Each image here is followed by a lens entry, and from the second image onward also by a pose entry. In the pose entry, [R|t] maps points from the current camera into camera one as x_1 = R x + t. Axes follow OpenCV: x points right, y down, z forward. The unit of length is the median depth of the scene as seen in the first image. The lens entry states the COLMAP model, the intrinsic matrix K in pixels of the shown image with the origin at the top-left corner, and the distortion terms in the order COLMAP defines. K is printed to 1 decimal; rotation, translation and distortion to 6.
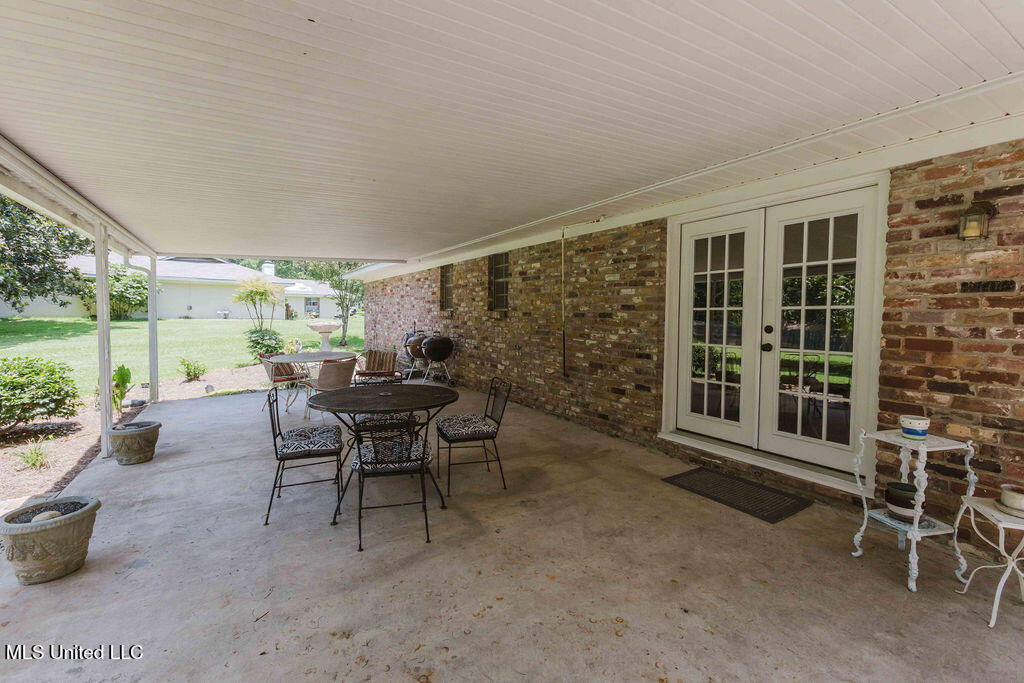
lens RADIAL K [[451.5, 0, 506.6], [0, 451.5, 340.0], [0, 0, 1]] dist [-0.013272, 0.000349]
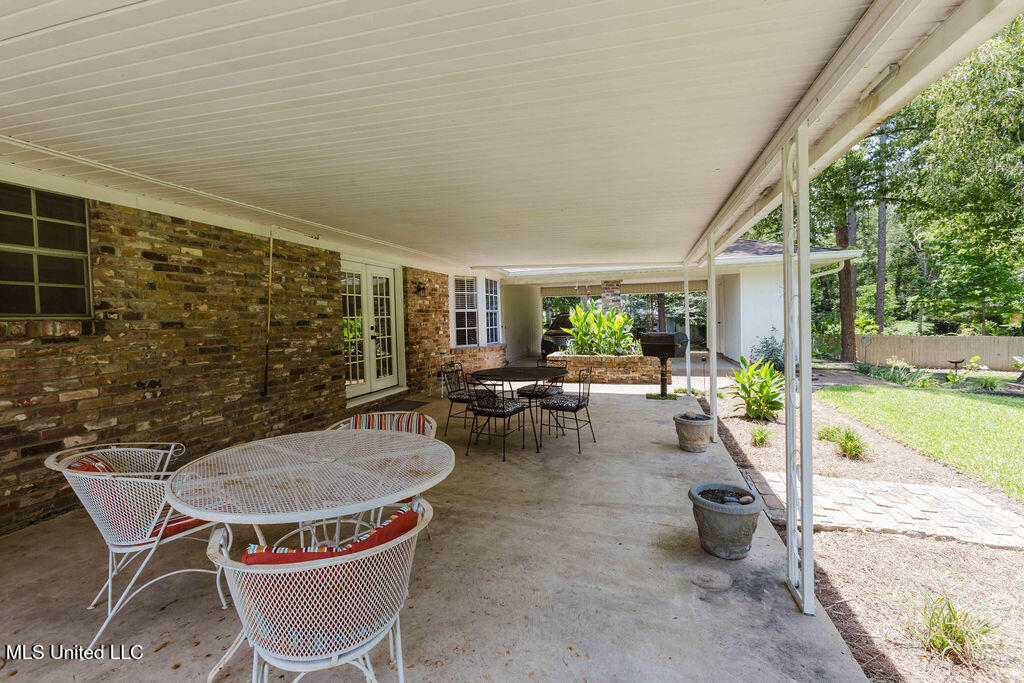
lens RADIAL K [[451.5, 0, 506.6], [0, 451.5, 340.0], [0, 0, 1]] dist [-0.013272, 0.000349]
pose [[-0.667643, -0.032853, 0.743757, -0.911735], [0.053662, 0.994304, 0.092090, -0.087727], [-0.742545, 0.101395, -0.662077, 1.358742]]
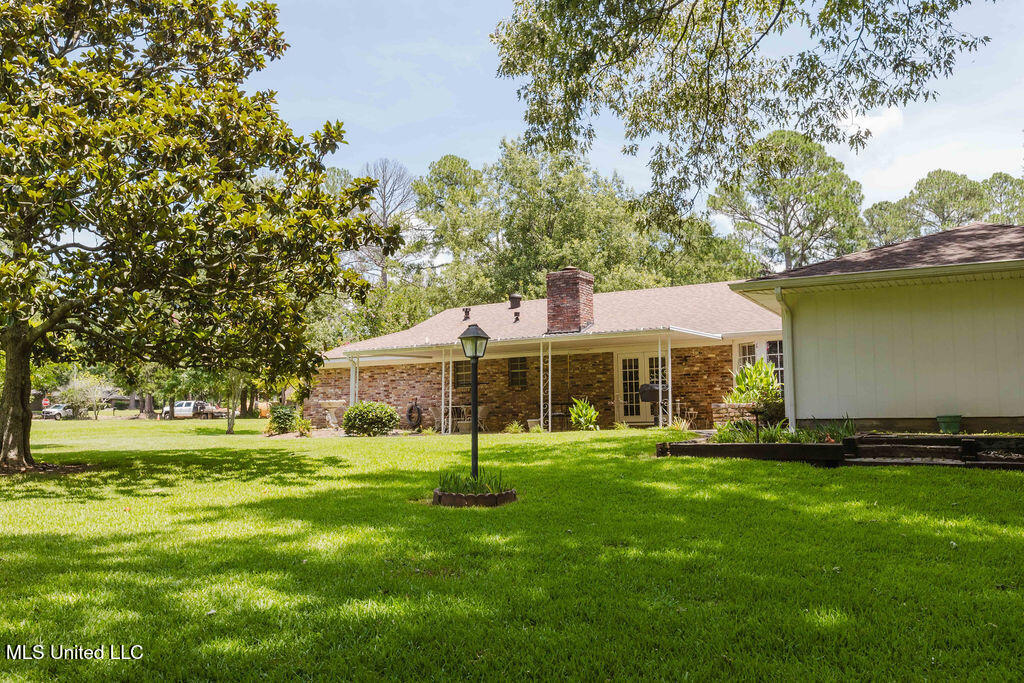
lens RADIAL K [[919.7, 0, 512.0], [0, 919.7, 341.5], [0, 0, 1]] dist [0.022342, -0.015643]
pose [[0.891475, 0.040536, 0.451253, -2.580820], [0.035926, 0.986529, -0.159594, 0.526396], [-0.451644, 0.158485, 0.878009, -3.491781]]
